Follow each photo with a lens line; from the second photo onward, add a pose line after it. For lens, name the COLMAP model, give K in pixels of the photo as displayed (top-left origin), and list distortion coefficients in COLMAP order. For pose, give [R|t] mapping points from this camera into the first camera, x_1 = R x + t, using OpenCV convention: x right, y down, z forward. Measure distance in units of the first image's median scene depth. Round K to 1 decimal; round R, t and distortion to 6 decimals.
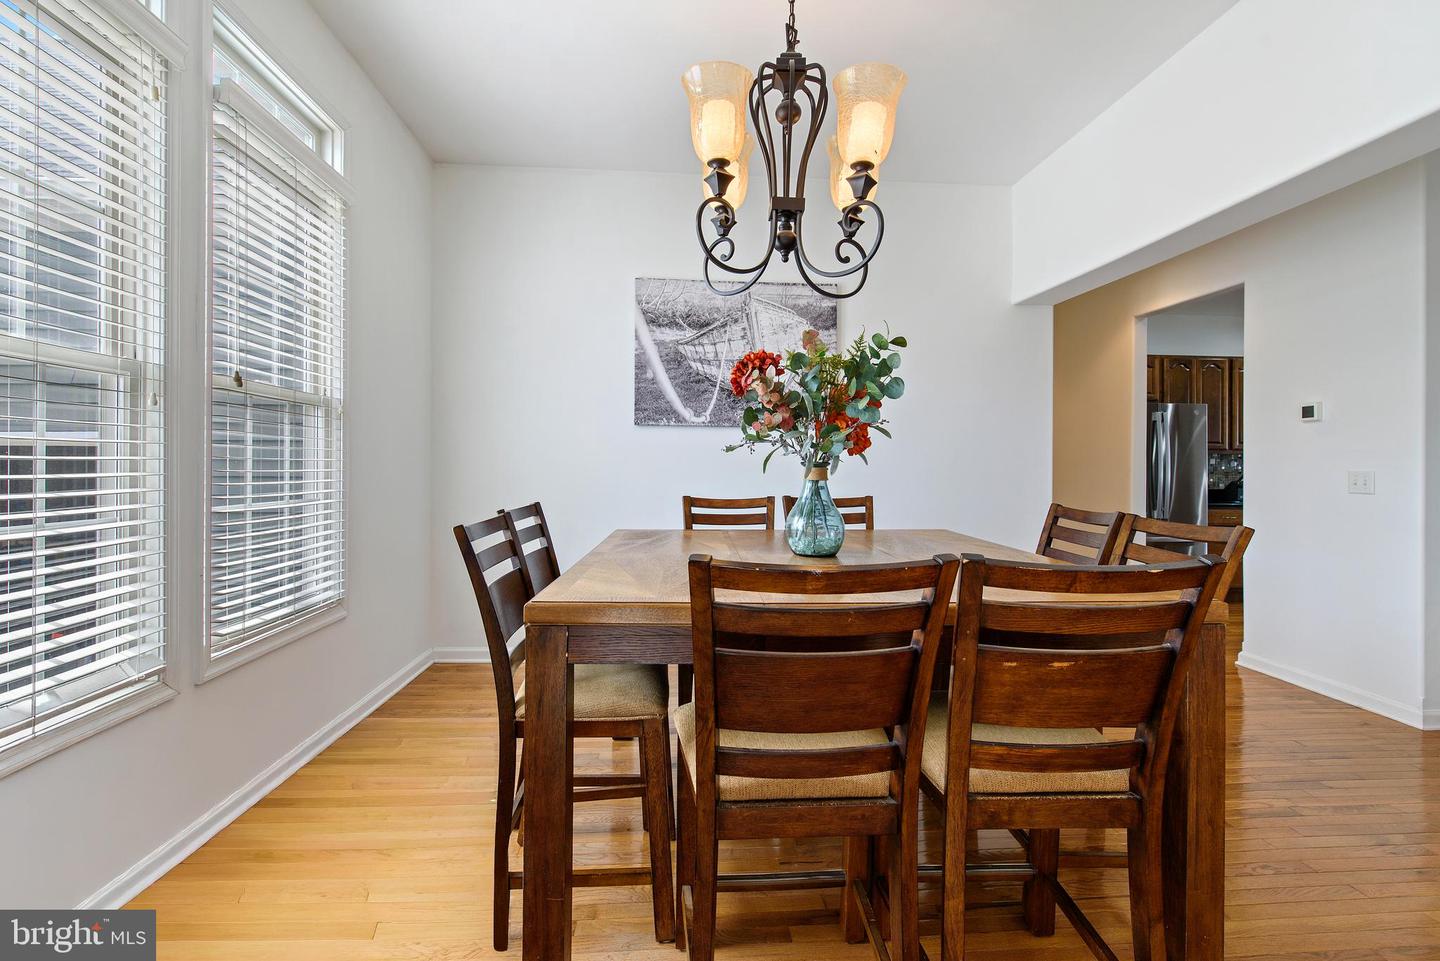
lens RADIAL K [[632.5, 0, 718.6], [0, 632.5, 466.8], [0, 0, 1]] dist [0.001092, -0.000767]
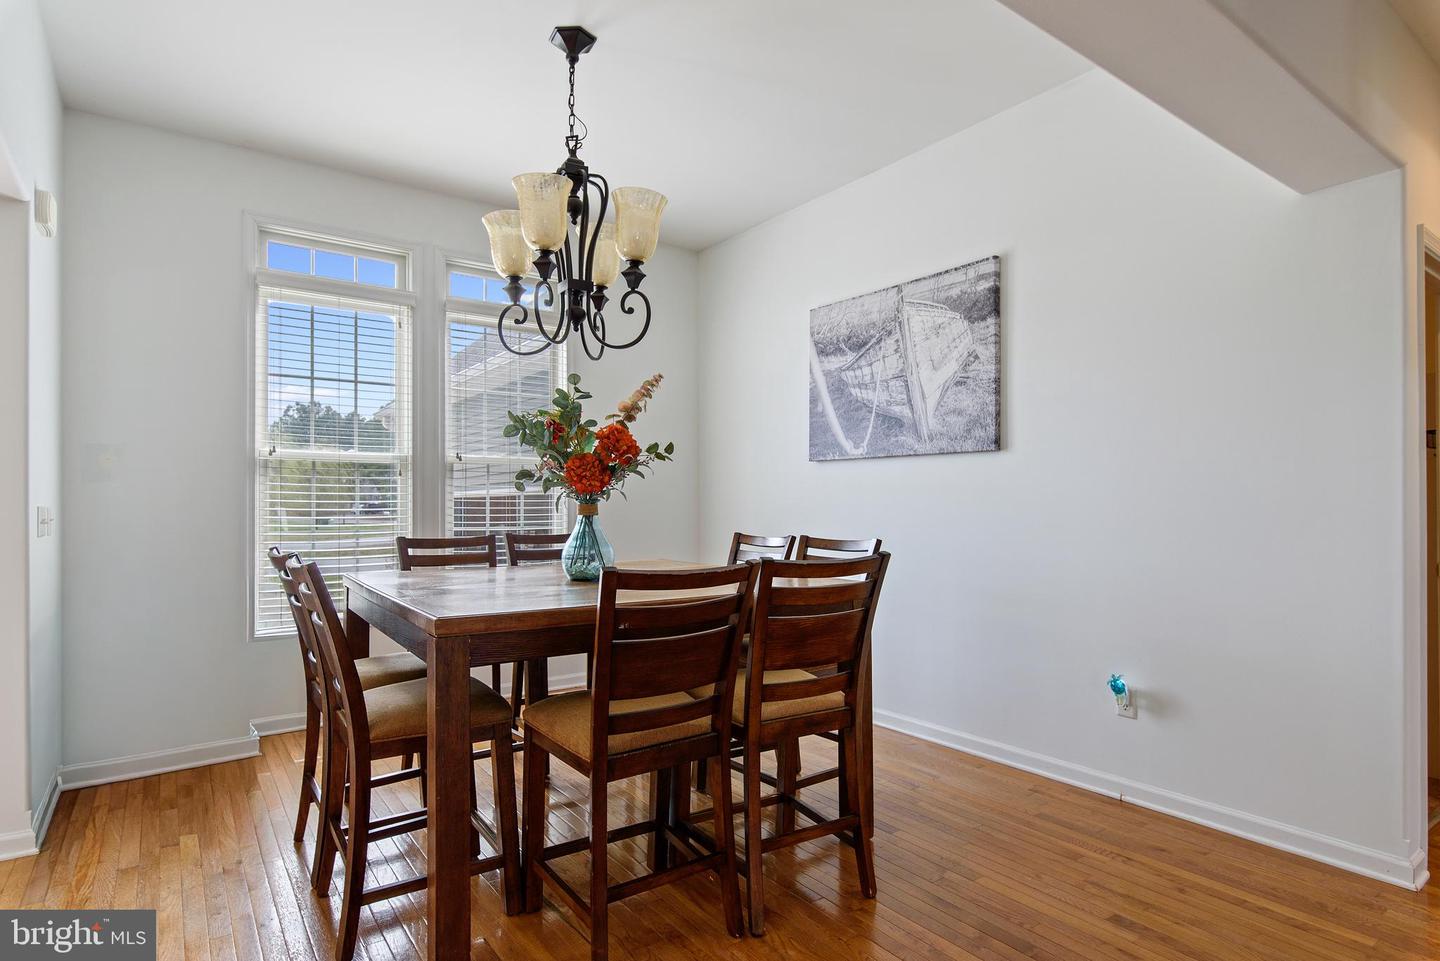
lens RADIAL K [[777.2, 0, 708.2], [0, 777.2, 493.0], [0, 0, 1]] dist [-0.001062, -0.001840]
pose [[0.510904, -0.018201, -0.859445, 0.806705], [0.002455, 0.999803, -0.019714, 0.005366], [0.859634, 0.007962, 0.510848, 0.256198]]
